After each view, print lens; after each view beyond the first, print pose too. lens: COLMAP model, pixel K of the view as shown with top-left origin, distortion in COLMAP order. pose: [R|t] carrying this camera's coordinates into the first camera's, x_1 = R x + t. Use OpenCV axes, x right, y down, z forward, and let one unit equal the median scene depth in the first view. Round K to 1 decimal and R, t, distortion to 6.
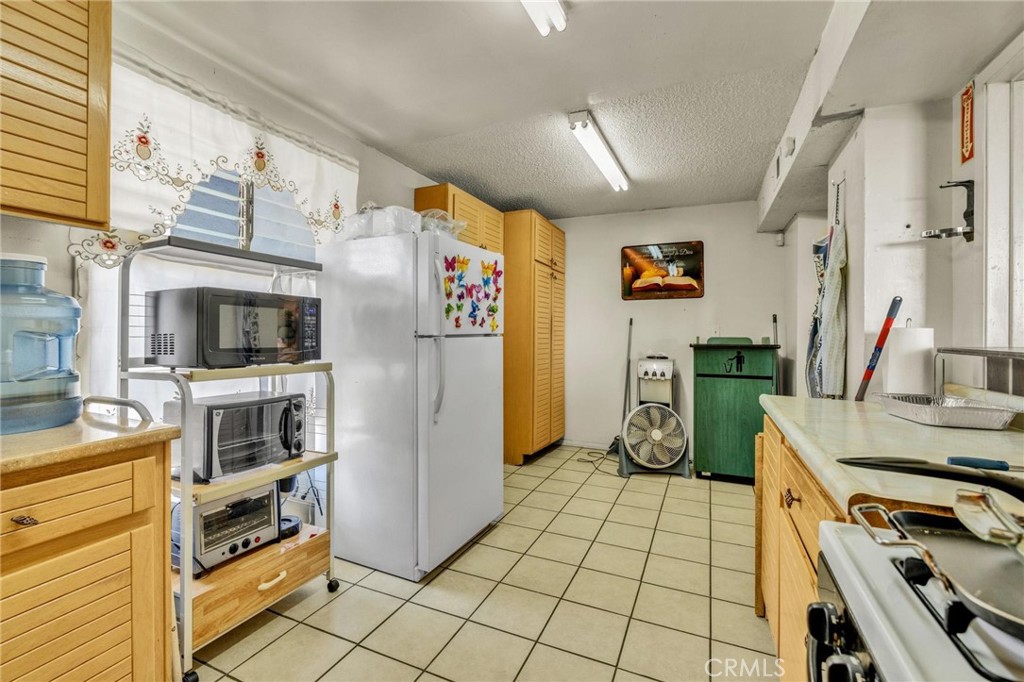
lens RADIAL K [[438.4, 0, 514.3], [0, 438.4, 334.1], [0, 0, 1]] dist [-0.000011, -0.000010]
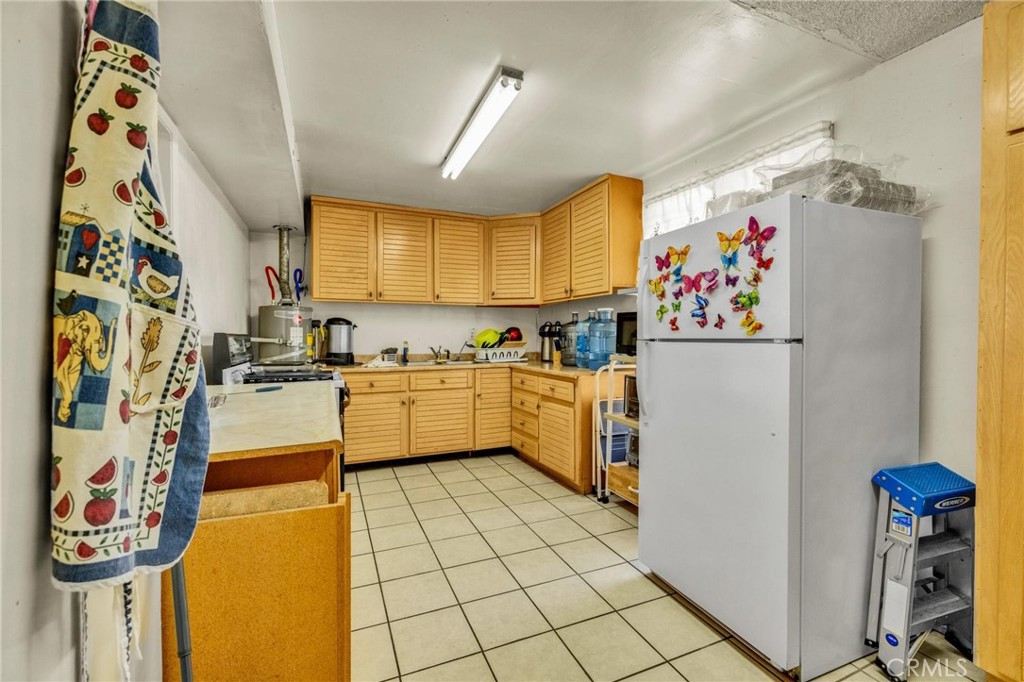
lens RADIAL K [[438.4, 0, 514.3], [0, 438.4, 334.1], [0, 0, 1]] dist [-0.000011, -0.000010]
pose [[-0.669485, -0.002250, -0.742822, 0.714189], [-0.004250, 0.999991, 0.000802, -0.007140], [0.742813, 0.003694, -0.669489, 1.324695]]
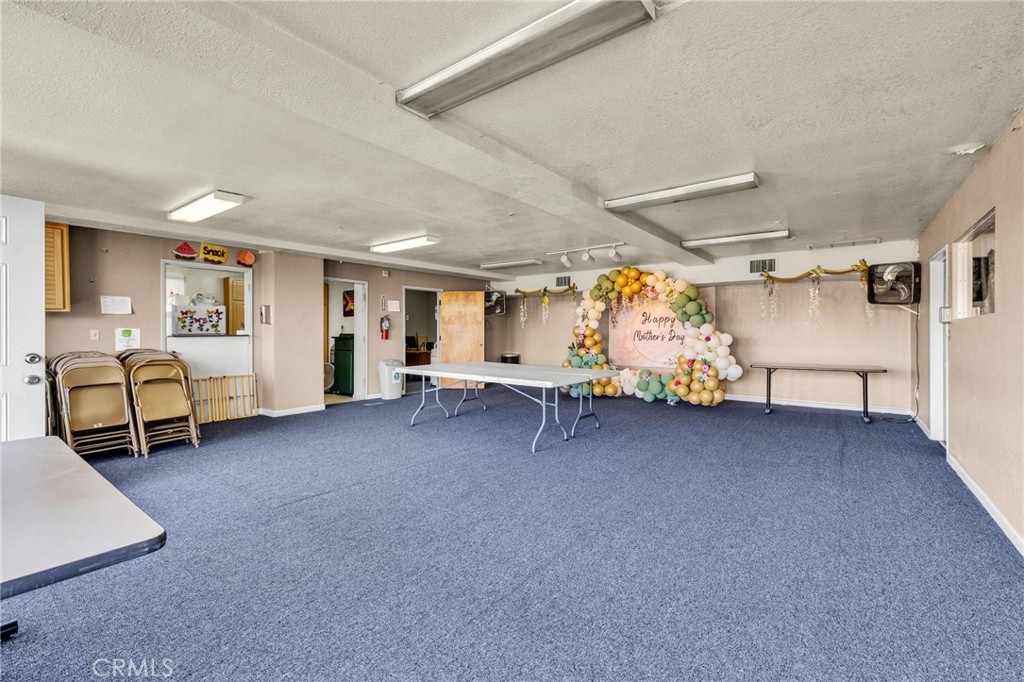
lens RADIAL K [[438.4, 0, 514.3], [0, 438.4, 334.1], [0, 0, 1]] dist [-0.000011, -0.000010]
pose [[0.974816, -0.004405, -0.222967, 2.939451], [0.005145, 0.999983, 0.002736, 0.005147], [0.222951, -0.003814, 0.974822, -1.644966]]
